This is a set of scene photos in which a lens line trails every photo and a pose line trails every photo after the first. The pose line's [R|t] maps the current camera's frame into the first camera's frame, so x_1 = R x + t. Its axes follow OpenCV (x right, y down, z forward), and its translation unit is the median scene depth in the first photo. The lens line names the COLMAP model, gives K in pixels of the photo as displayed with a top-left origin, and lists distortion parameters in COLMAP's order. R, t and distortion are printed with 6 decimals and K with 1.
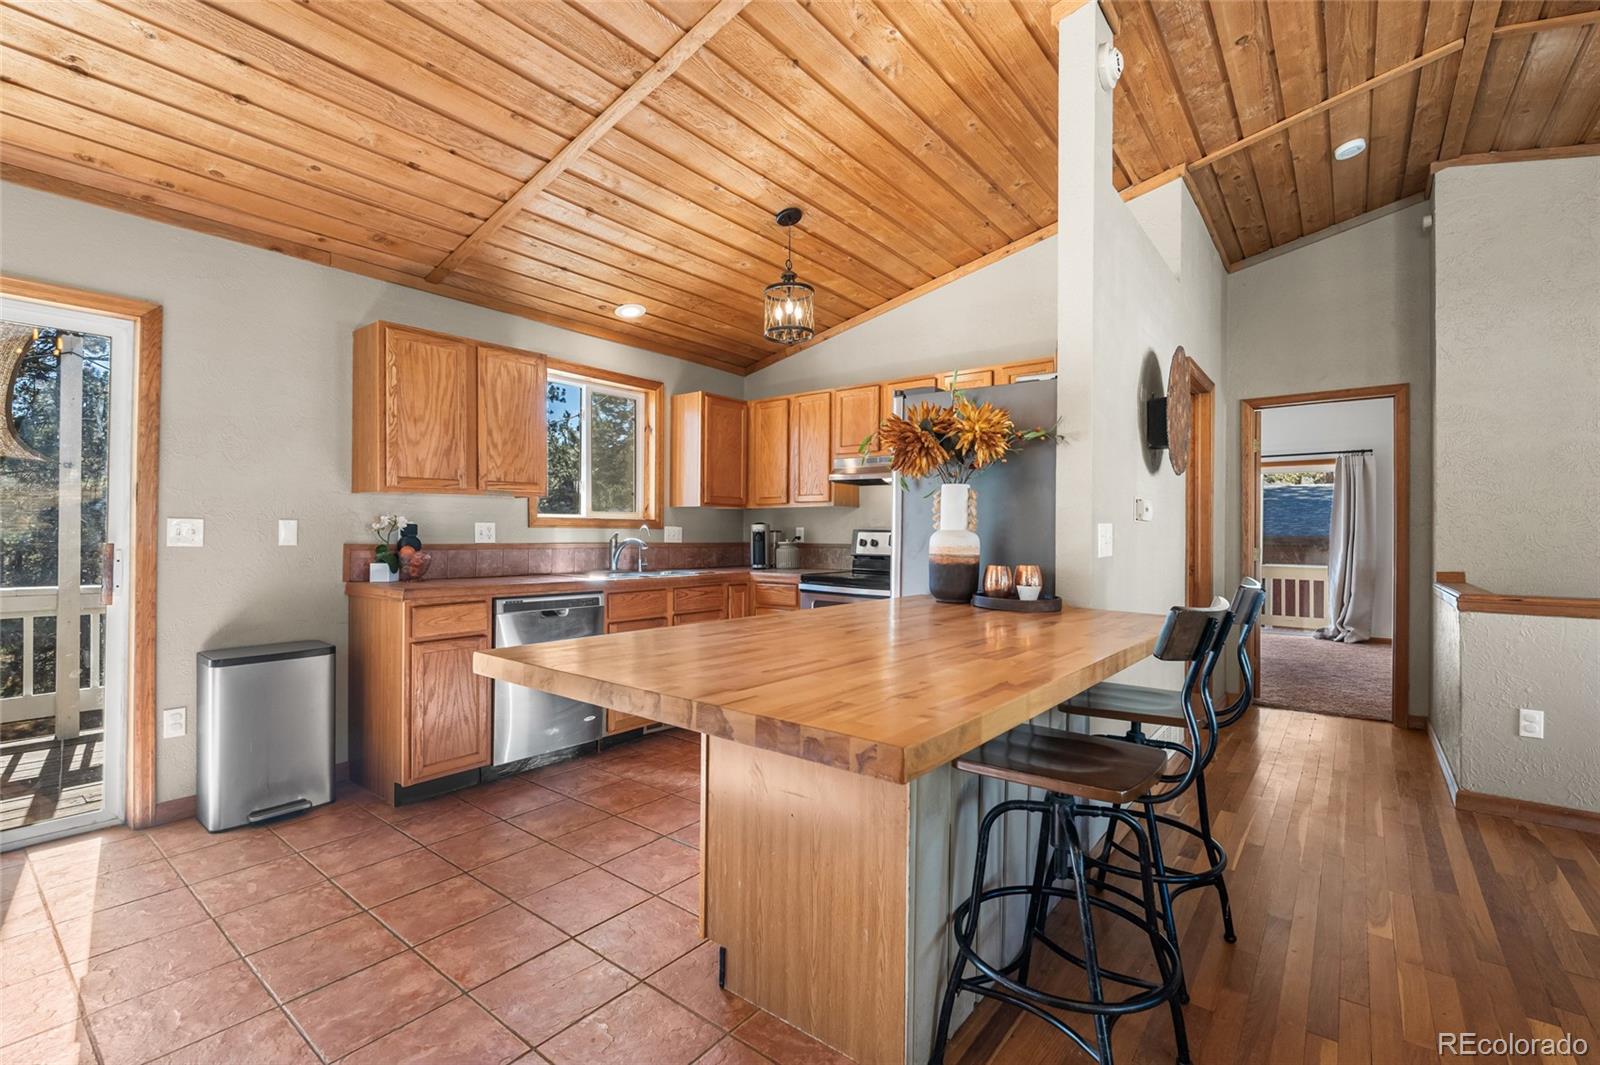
lens RADIAL K [[709.6, 0, 785.0], [0, 709.6, 532.2], [0, 0, 1]] dist [0.003683, -0.002168]
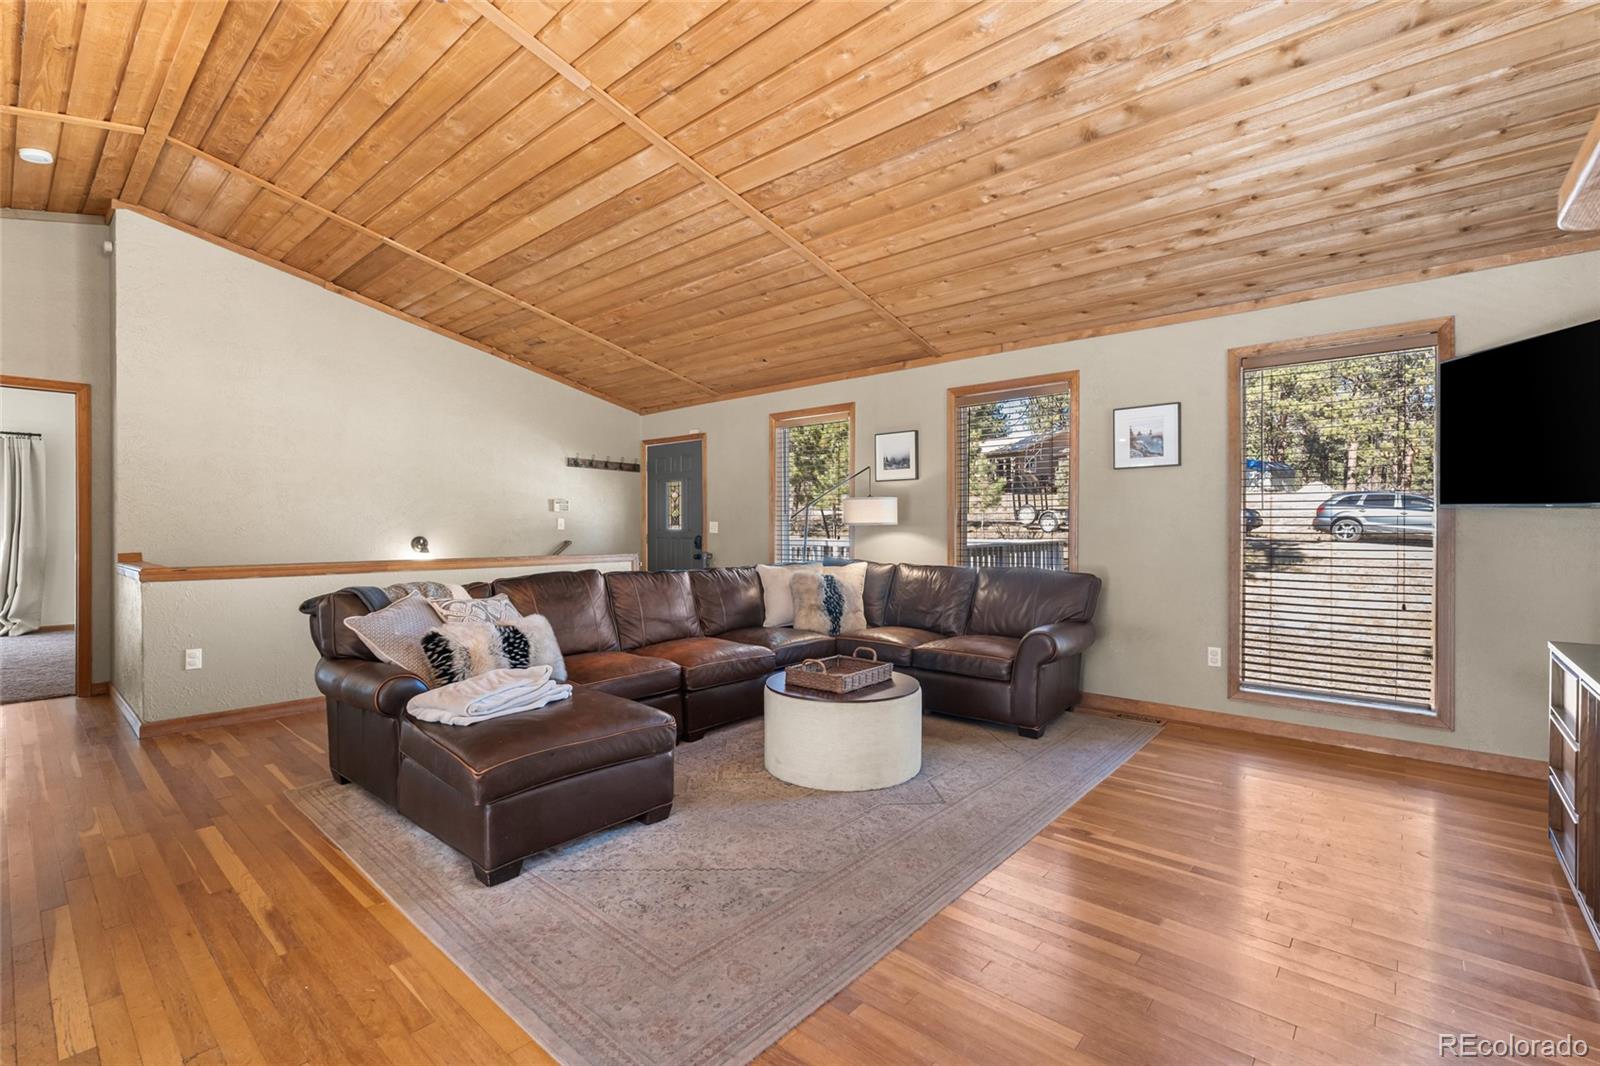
lens RADIAL K [[709.6, 0, 800.8], [0, 709.6, 527.6], [0, 0, 1]] dist [0.003683, -0.002168]
pose [[0.047605, -0.007649, 0.998837, -0.216367], [-0.003978, 0.999961, 0.007847, 0.000021], [-0.998858, -0.004347, 0.047573, -0.193857]]
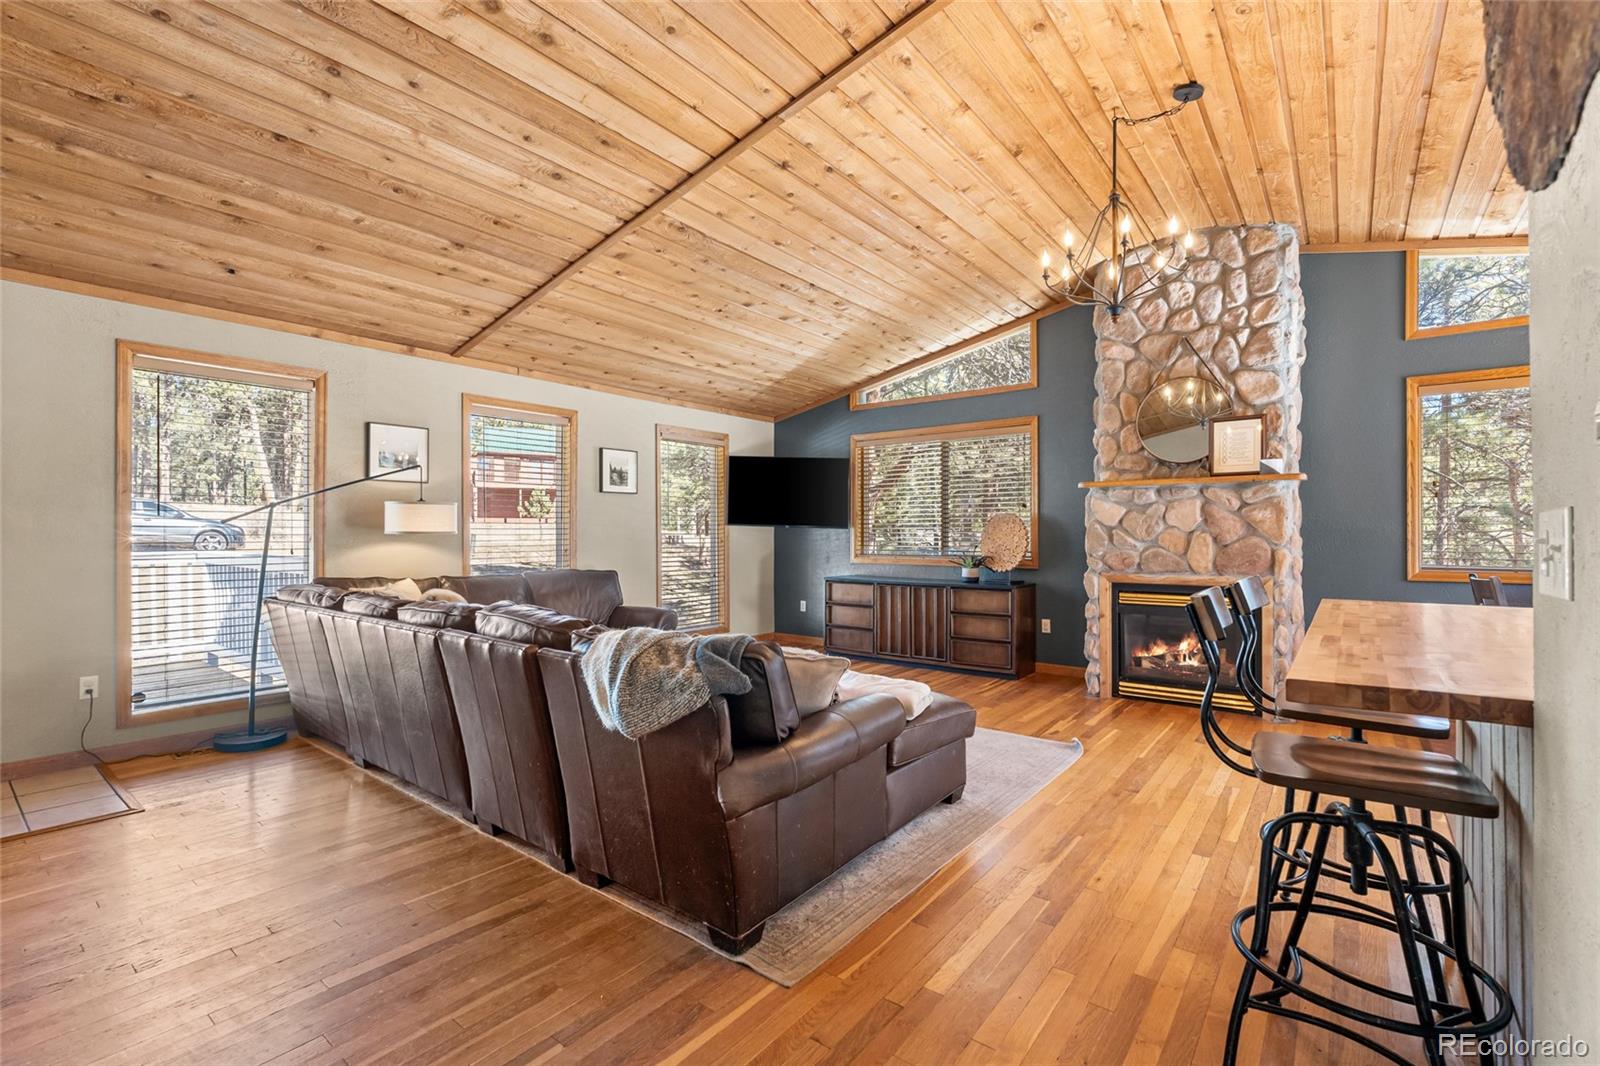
lens RADIAL K [[709.6, 0, 811.2], [0, 709.6, 527.0], [0, 0, 1]] dist [0.003683, -0.002168]
pose [[-0.999973, -0.003068, 0.006654, 0.579773], [-0.003089, 0.999991, -0.003012, -0.012654], [-0.006645, -0.003033, -0.999973, 0.991508]]
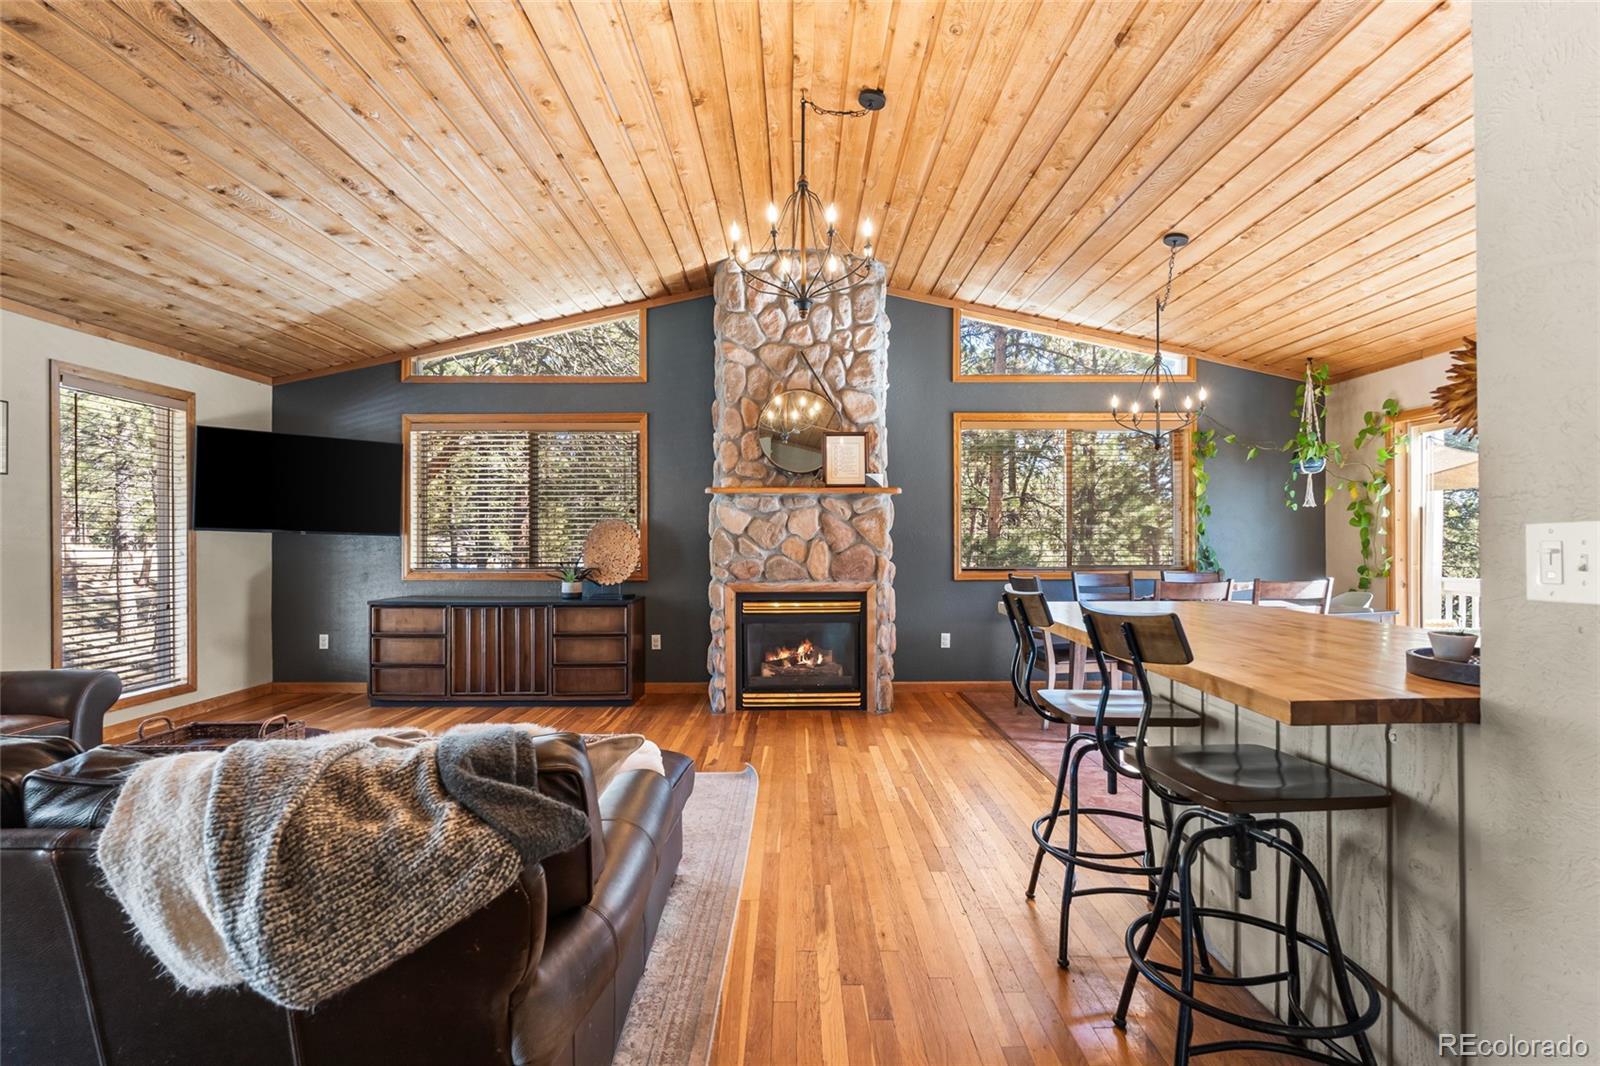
lens RADIAL K [[709.6, 0, 779.5], [0, 709.6, 535.7], [0, 0, 1]] dist [0.003683, -0.002168]
pose [[-0.797797, -0.006367, -0.602893, 0.742489], [-0.004826, 0.999980, -0.004176, -0.012164], [0.602907, -0.000422, -0.797811, 0.731667]]
